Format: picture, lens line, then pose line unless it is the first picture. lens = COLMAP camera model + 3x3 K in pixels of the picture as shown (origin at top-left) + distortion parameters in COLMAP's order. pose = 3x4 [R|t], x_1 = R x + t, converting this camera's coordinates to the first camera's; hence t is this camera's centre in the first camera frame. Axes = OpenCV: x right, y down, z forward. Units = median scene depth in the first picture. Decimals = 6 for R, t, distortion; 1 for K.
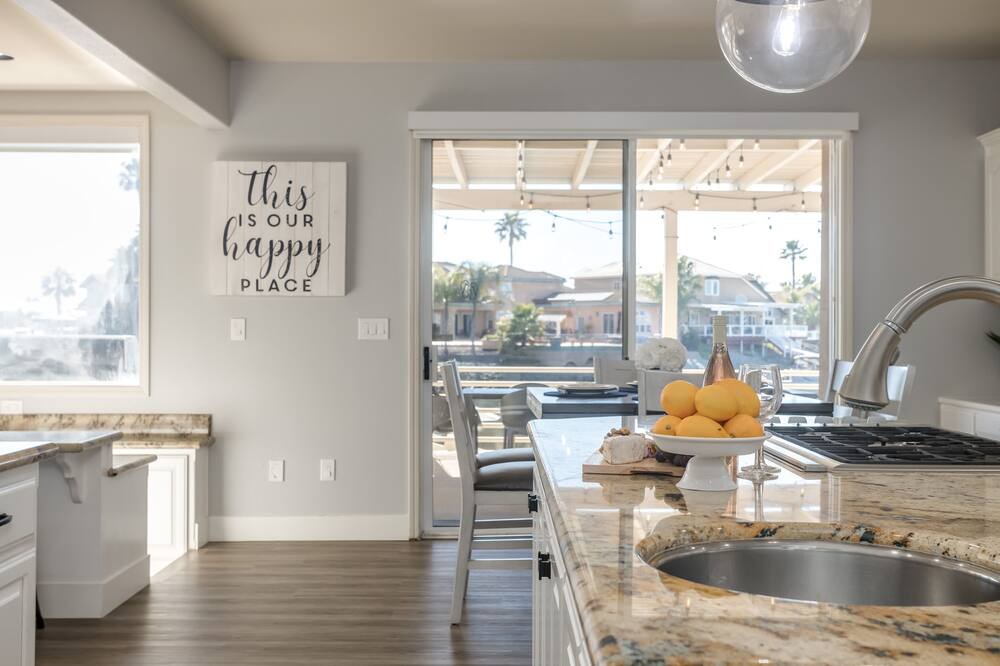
lens RADIAL K [[1113.3, 0, 497.2], [0, 1113.3, 331.3], [0, 0, 1]] dist [0.017629, 0.000000]
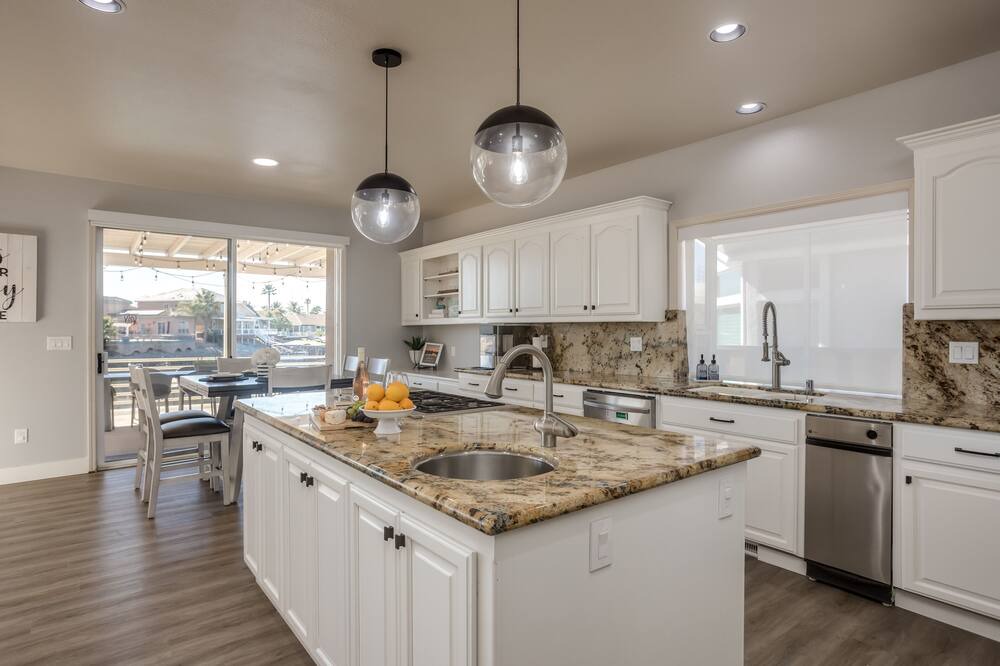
lens RADIAL K [[544.8, 0, 505.3], [0, 544.8, 333.9], [0, 0, 1]] dist [-0.017550, 0.003687]
pose [[0.783831, -0.006177, 0.620943, -0.086166], [0.003320, 0.999978, 0.005757, -0.016964], [-0.620965, -0.002451, 0.783834, 0.007099]]
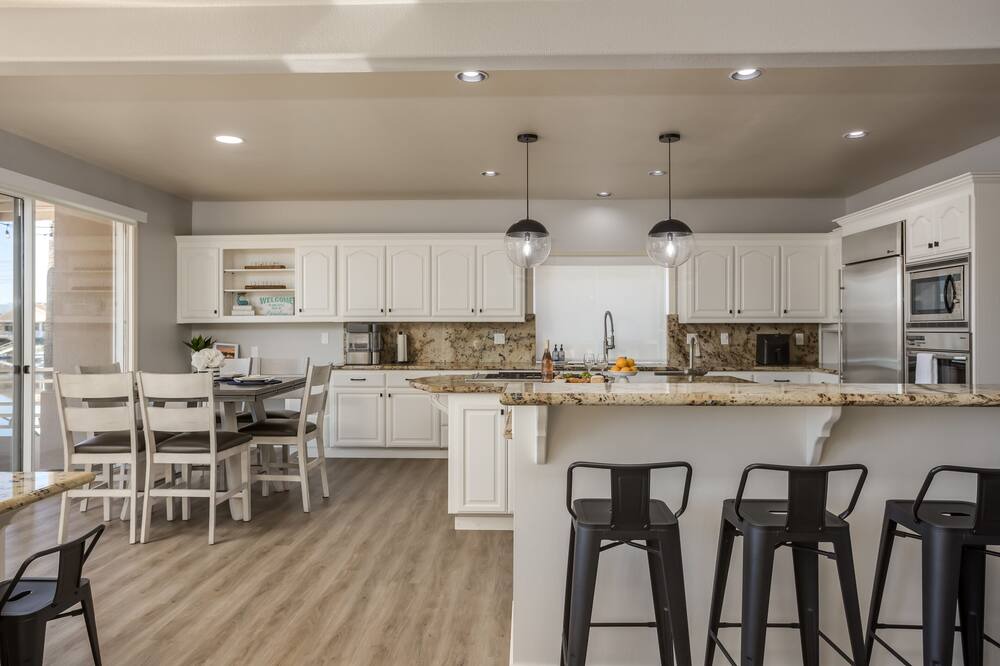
lens RADIAL K [[544.8, 0, 465.3], [0, 544.8, 328.6], [0, 0, 1]] dist [-0.017550, 0.003687]
pose [[0.032542, -0.002243, 0.999468, -0.498189], [0.004529, 0.999988, 0.002096, -0.019103], [-0.999460, 0.004458, 0.032551, 0.532087]]
